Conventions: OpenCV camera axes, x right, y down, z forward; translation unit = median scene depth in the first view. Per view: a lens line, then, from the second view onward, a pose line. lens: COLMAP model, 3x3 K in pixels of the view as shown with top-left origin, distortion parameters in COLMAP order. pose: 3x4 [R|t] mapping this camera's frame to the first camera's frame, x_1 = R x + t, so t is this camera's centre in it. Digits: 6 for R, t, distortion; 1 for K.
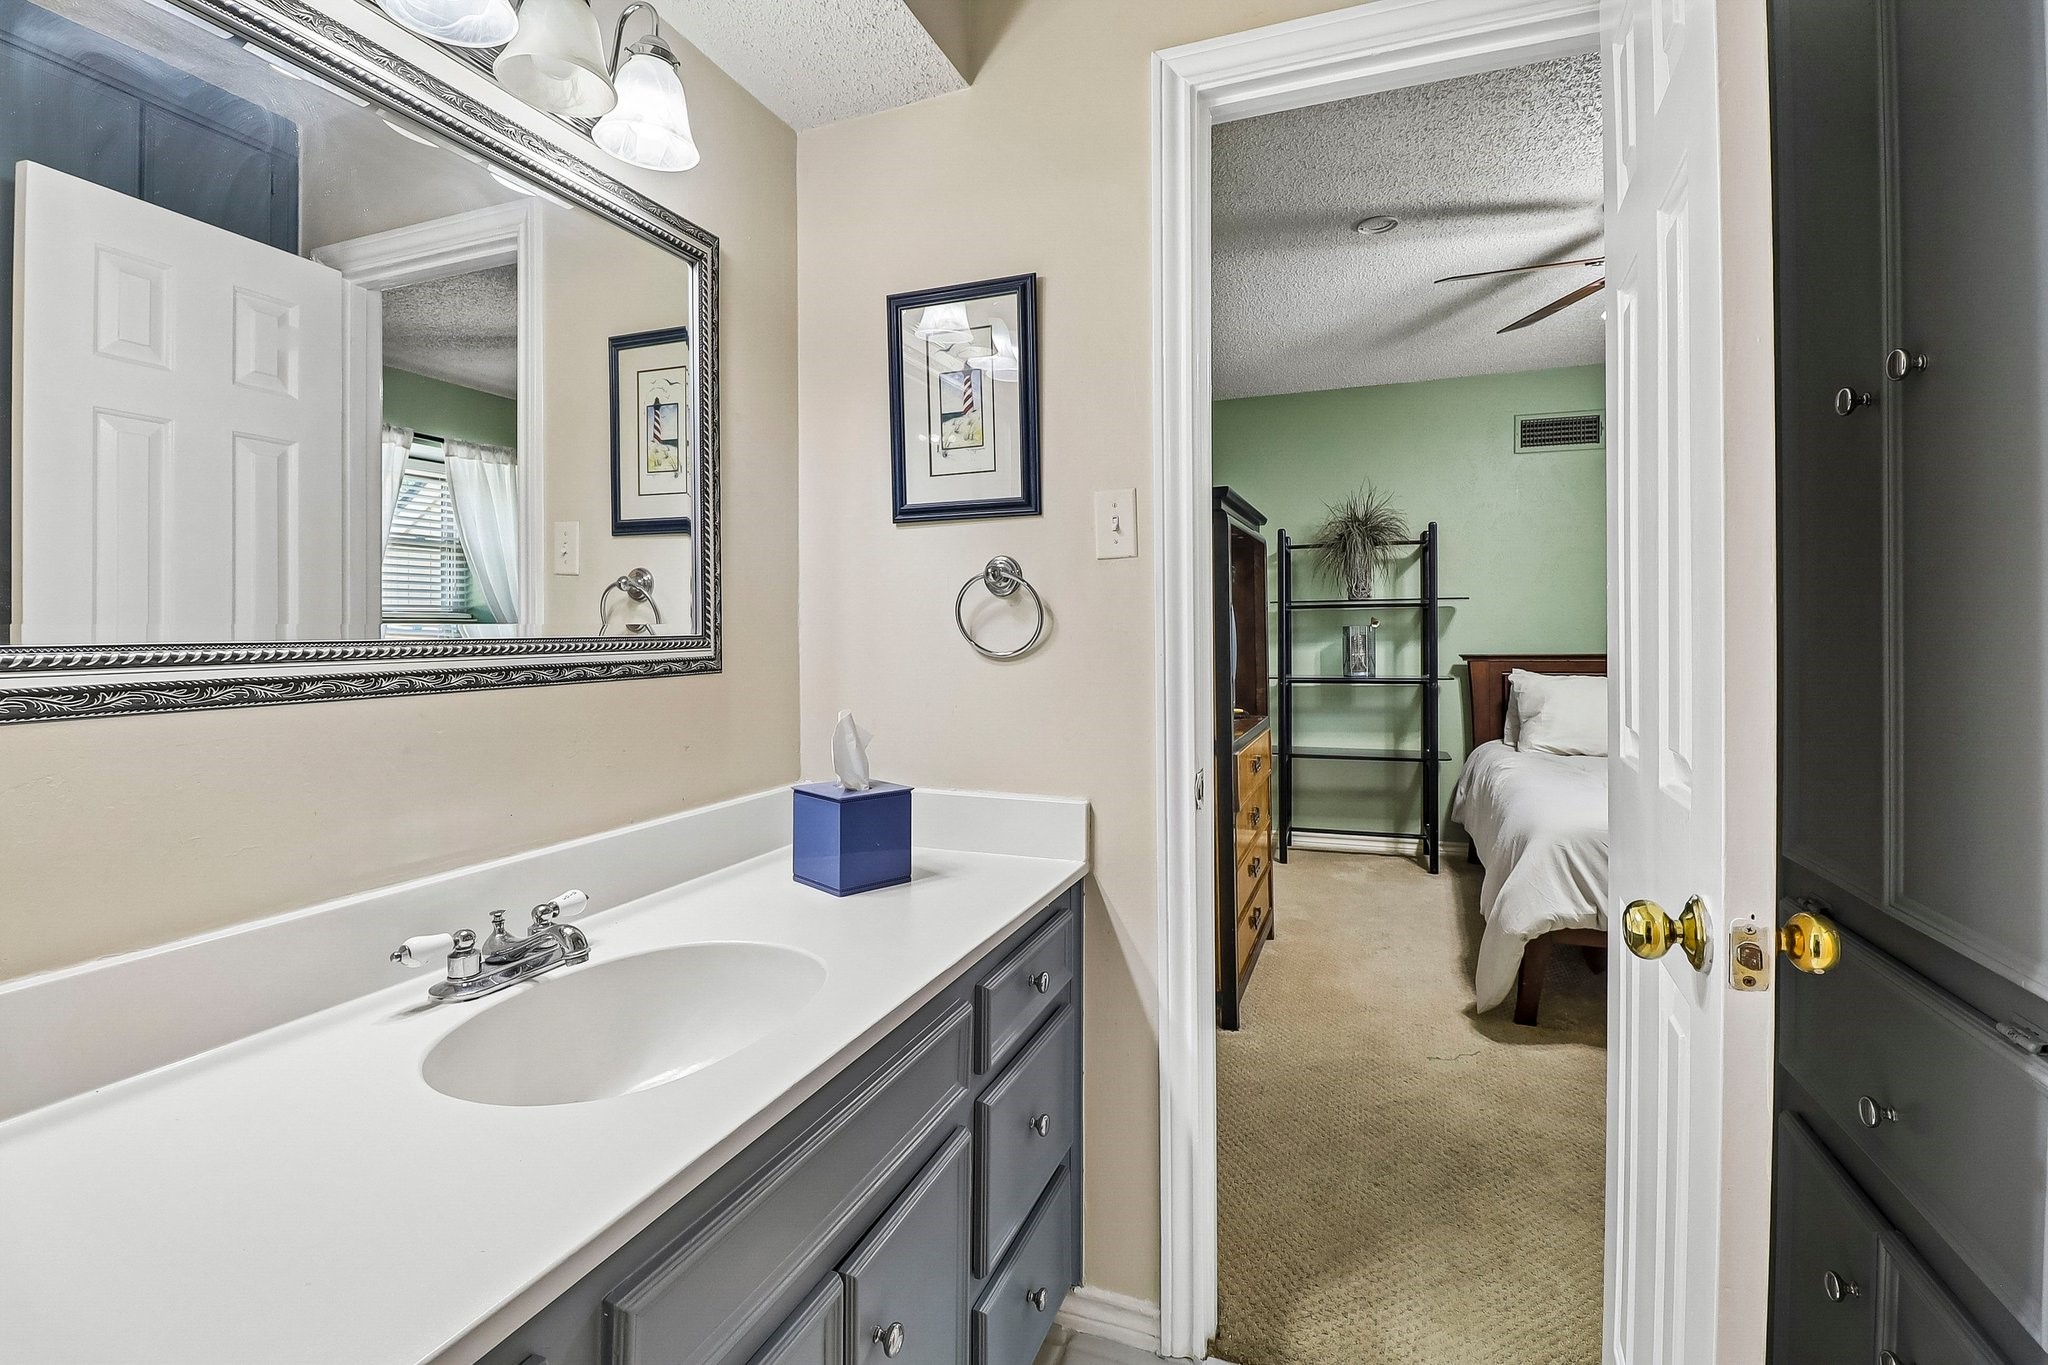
lens RADIAL K [[944.4, 0, 1025.9], [0, 944.4, 625.5], [0, 0, 1]] dist [0.014250, 0.000082]
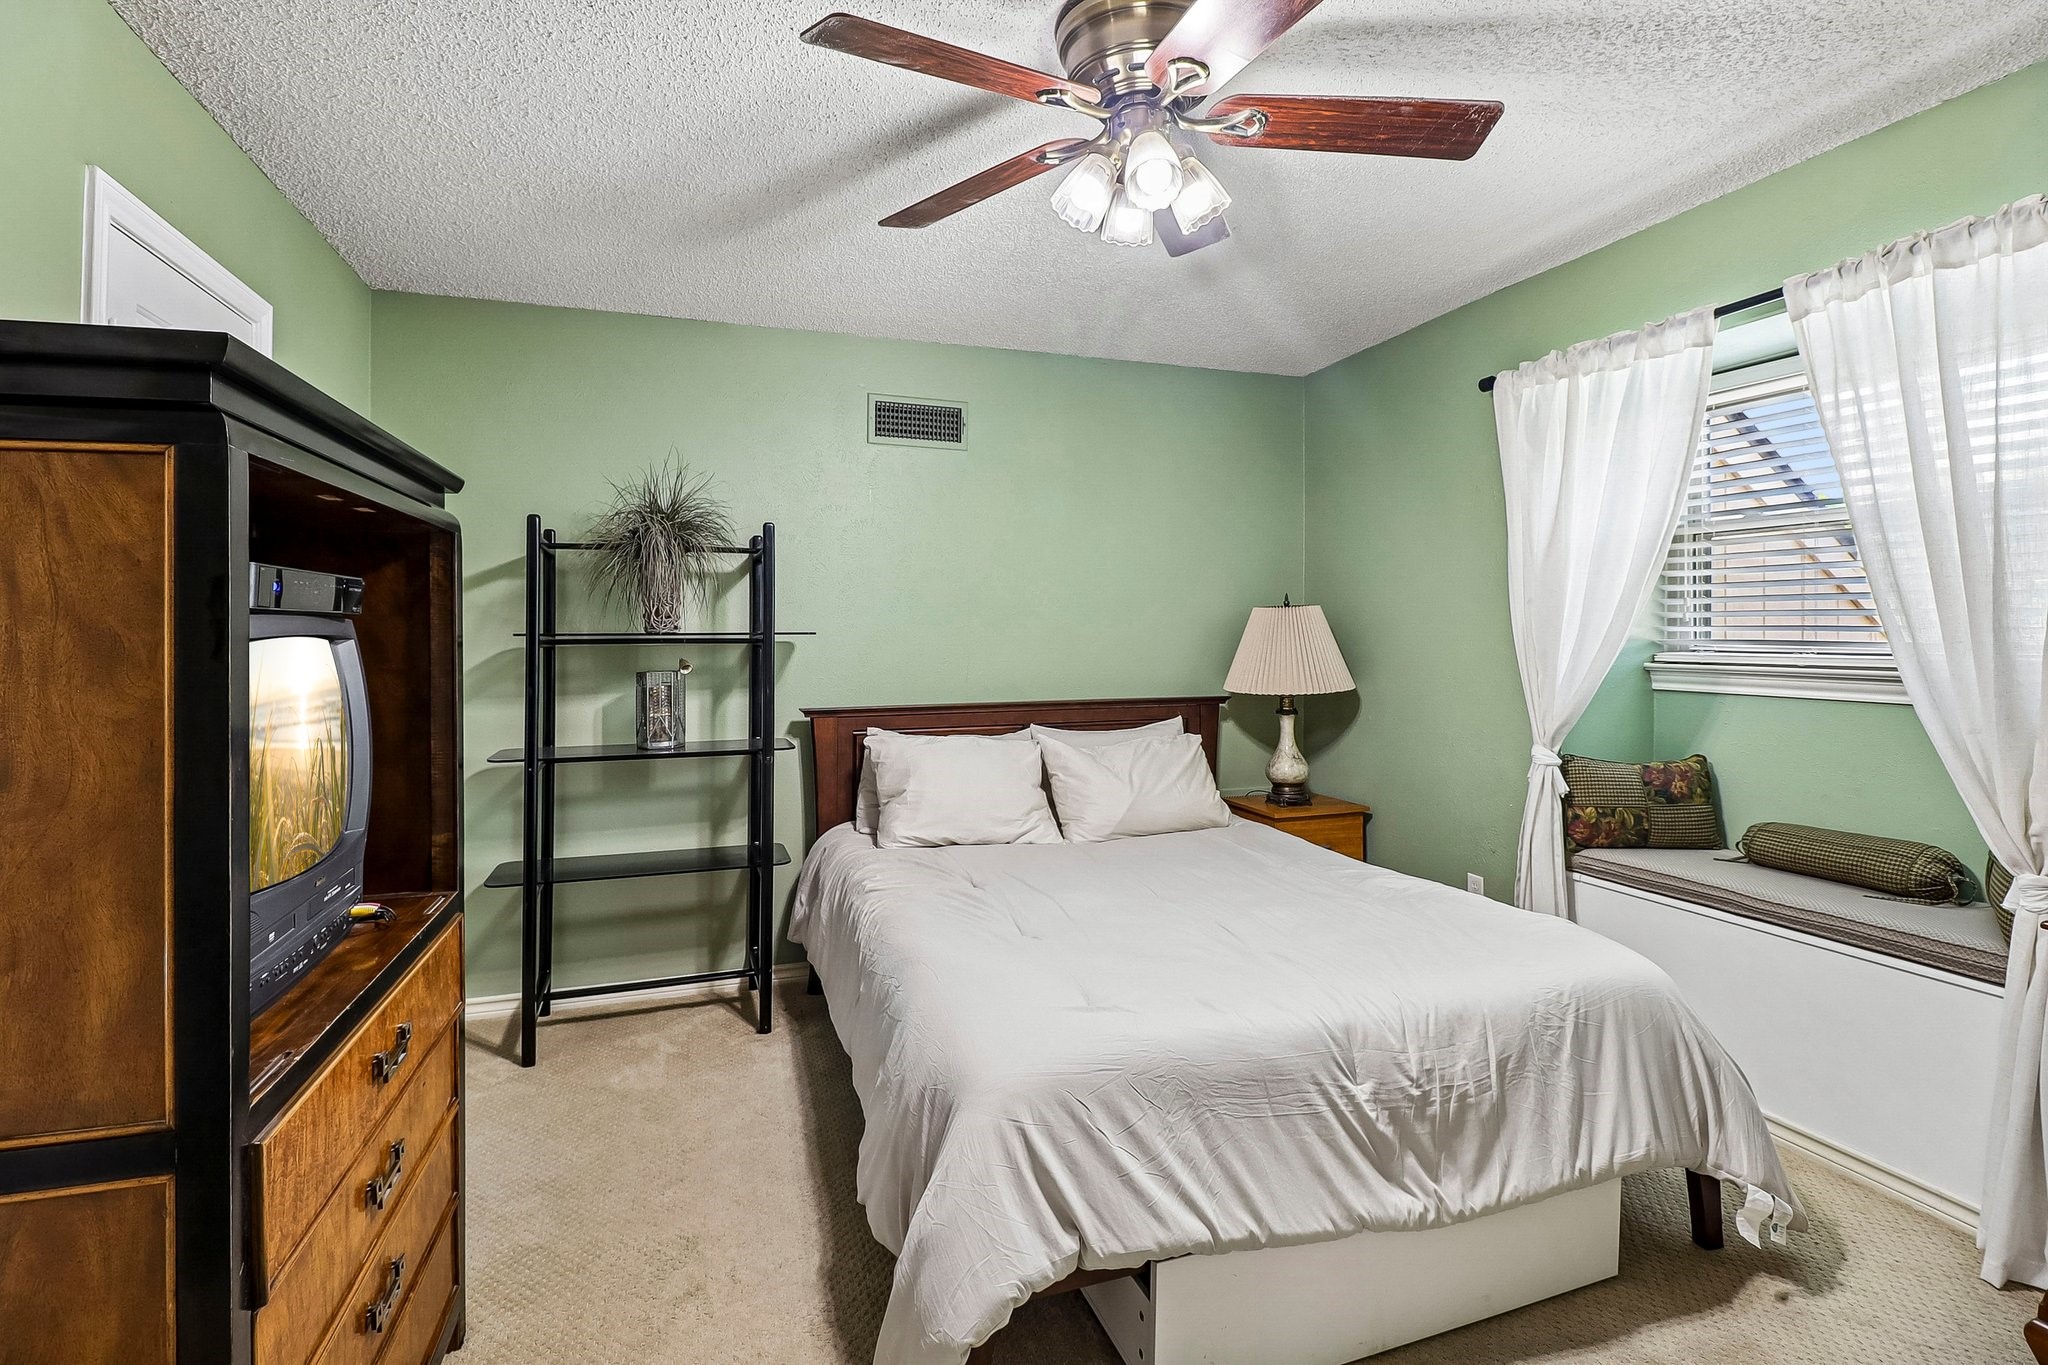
lens RADIAL K [[944.4, 0, 1025.9], [0, 944.4, 625.5], [0, 0, 1]] dist [0.014250, 0.000082]
pose [[0.767169, 0.011098, 0.641349, 0.124331], [-0.005650, 0.999928, -0.010545, -0.026415], [-0.641420, 0.004466, 0.767177, 0.331817]]
